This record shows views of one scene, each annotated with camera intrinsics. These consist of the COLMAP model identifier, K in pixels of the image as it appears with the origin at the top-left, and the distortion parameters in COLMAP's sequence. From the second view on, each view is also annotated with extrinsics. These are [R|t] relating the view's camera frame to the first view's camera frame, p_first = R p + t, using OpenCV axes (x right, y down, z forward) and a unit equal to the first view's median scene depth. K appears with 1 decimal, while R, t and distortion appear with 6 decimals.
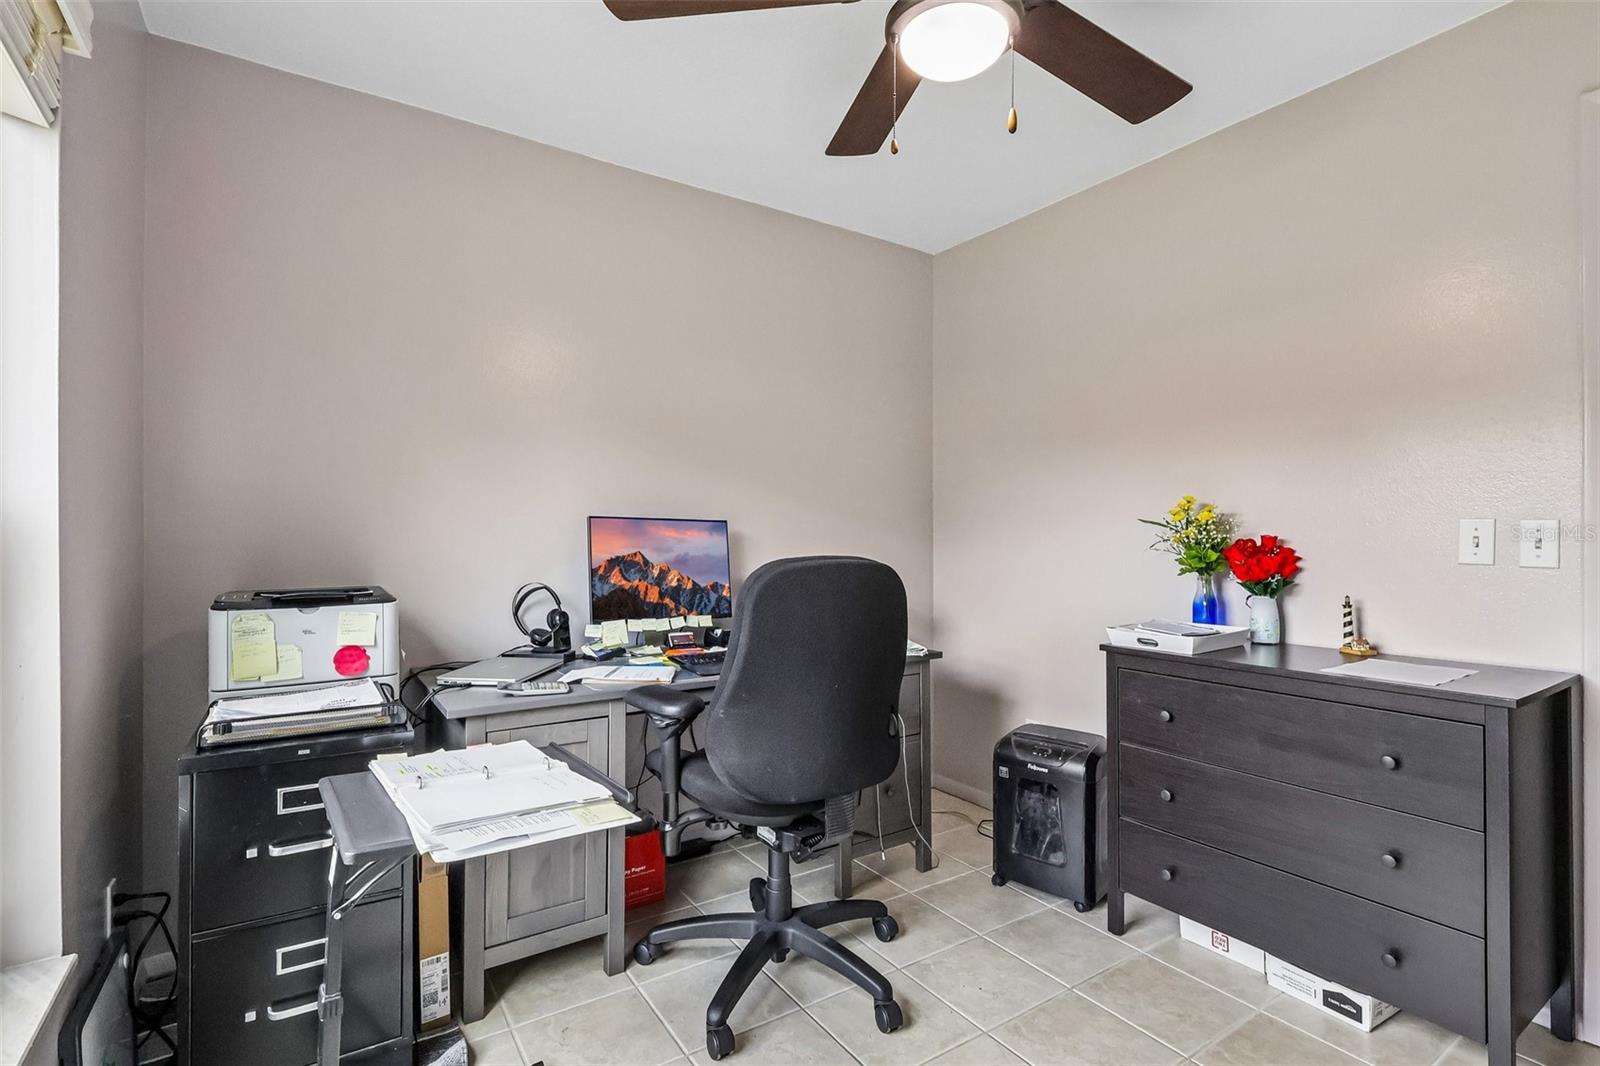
lens RADIAL K [[760.0, 0, 800.6], [0, 760.0, 532.3], [0, 0, 1]] dist [-0.006534, 0.002669]
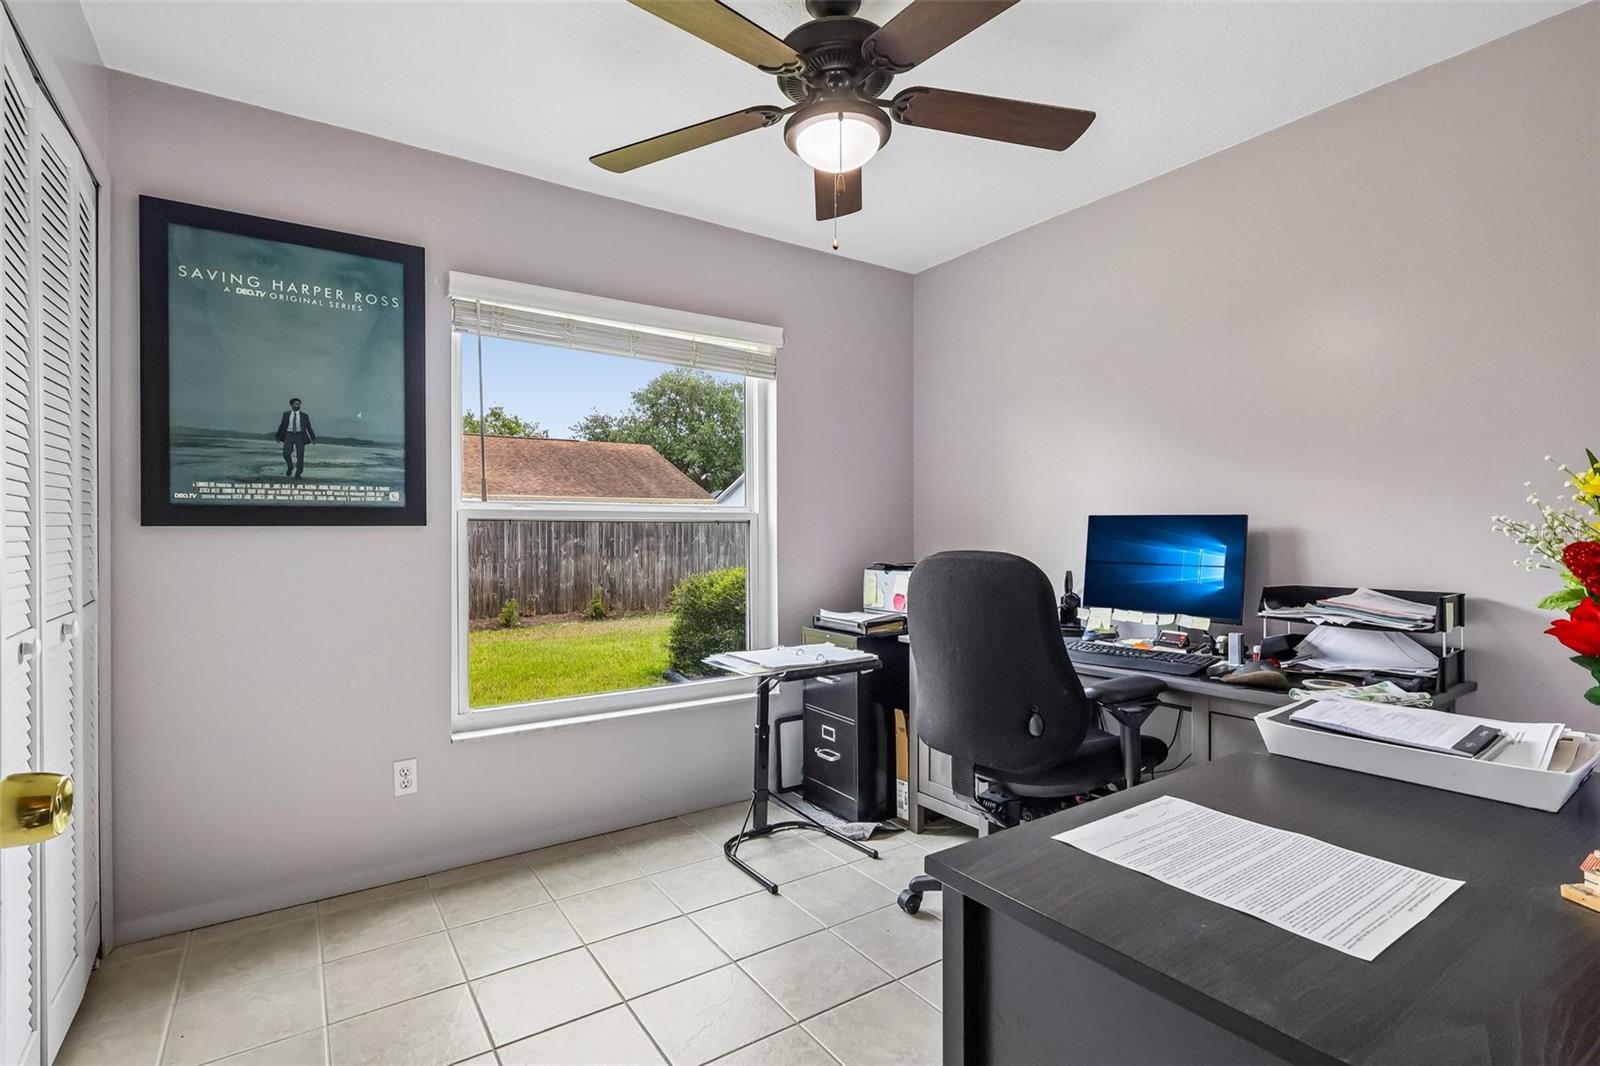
lens RADIAL K [[760.0, 0, 801.8], [0, 760.0, 532.2], [0, 0, 1]] dist [-0.006534, 0.002669]
pose [[0.010992, 0.001016, -0.999939, 1.210648], [0.010863, 0.999940, 0.001136, -0.002904], [0.999881, -0.010875, 0.010981, 0.757897]]
